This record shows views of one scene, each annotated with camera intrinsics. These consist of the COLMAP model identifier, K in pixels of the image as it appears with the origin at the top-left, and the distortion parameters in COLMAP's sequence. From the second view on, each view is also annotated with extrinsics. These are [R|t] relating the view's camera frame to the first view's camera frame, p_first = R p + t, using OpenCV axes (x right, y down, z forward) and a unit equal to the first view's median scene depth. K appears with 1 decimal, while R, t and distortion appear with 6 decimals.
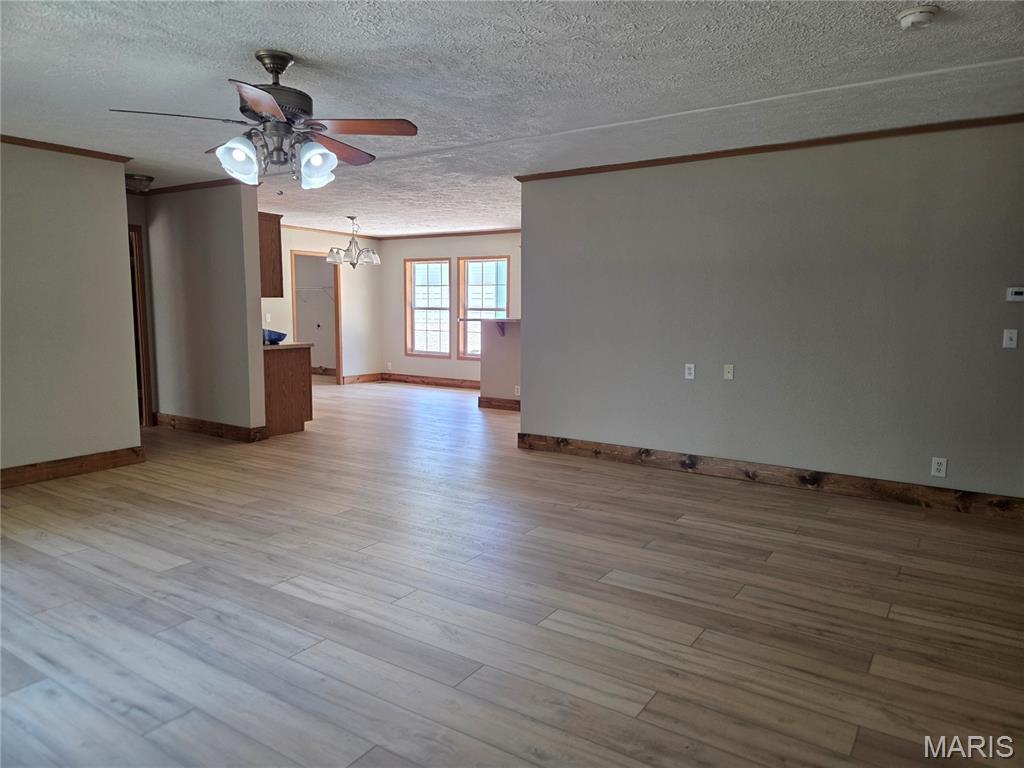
lens RADIAL K [[682.8, 0, 521.6], [0, 682.8, 384.5], [0, 0, 1]] dist [0.073352, -0.067141]
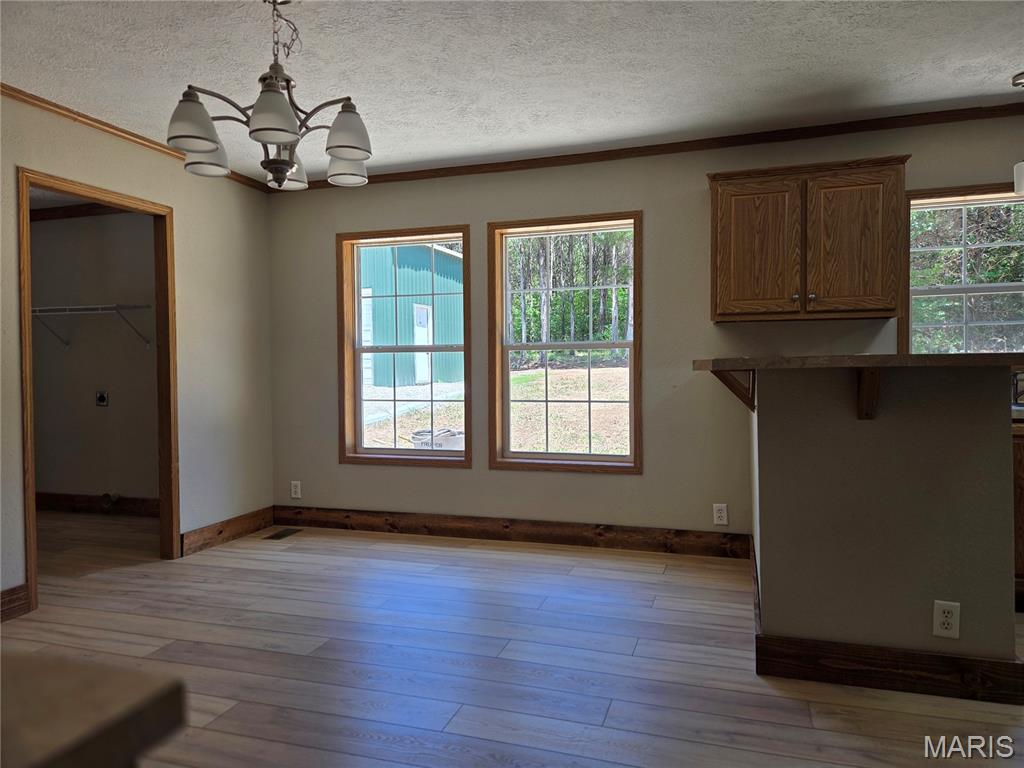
lens RADIAL K [[682.8, 0, 515.6], [0, 682.8, 374.4], [0, 0, 1]] dist [0.073352, -0.067141]
pose [[0.963334, -0.026420, 0.267002, -0.232370], [0.052131, 0.994606, -0.089671, -0.068774], [-0.263193, 0.100302, 0.959515, 0.739645]]
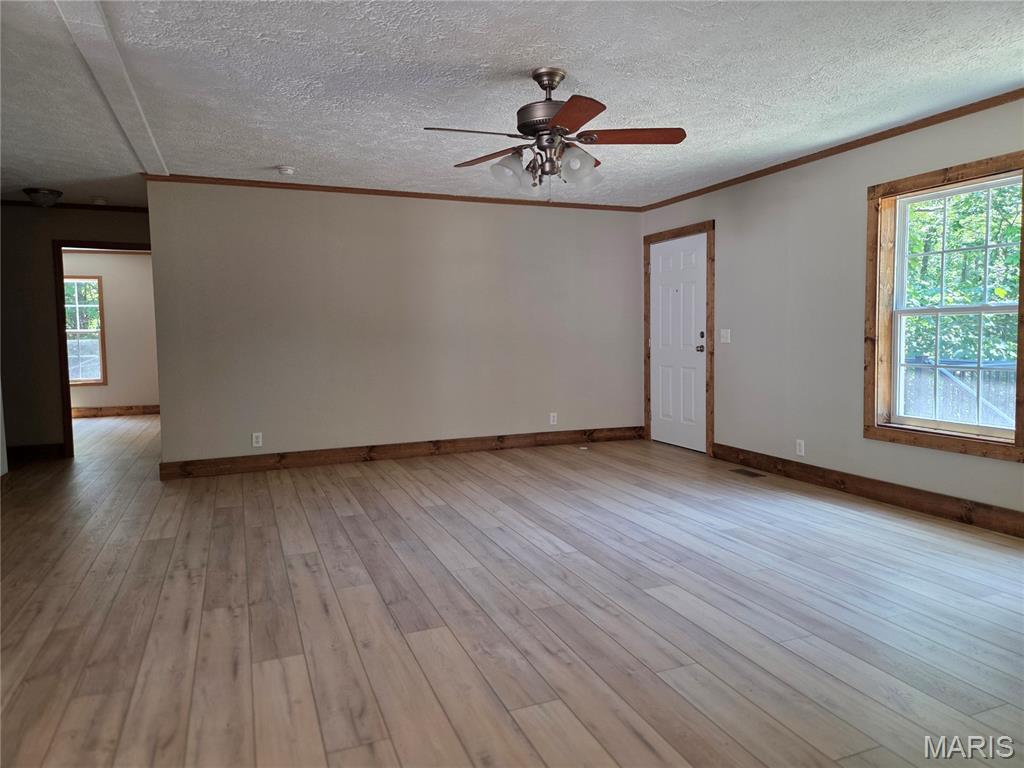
lens RADIAL K [[682.8, 0, 515.9], [0, 682.8, 380.5], [0, 0, 1]] dist [0.073352, -0.067141]
pose [[-0.823822, -0.035918, 0.565710, -0.331152], [0.073575, 0.982772, 0.169544, -0.067025], [-0.562054, 0.181296, -0.806987, 0.699463]]
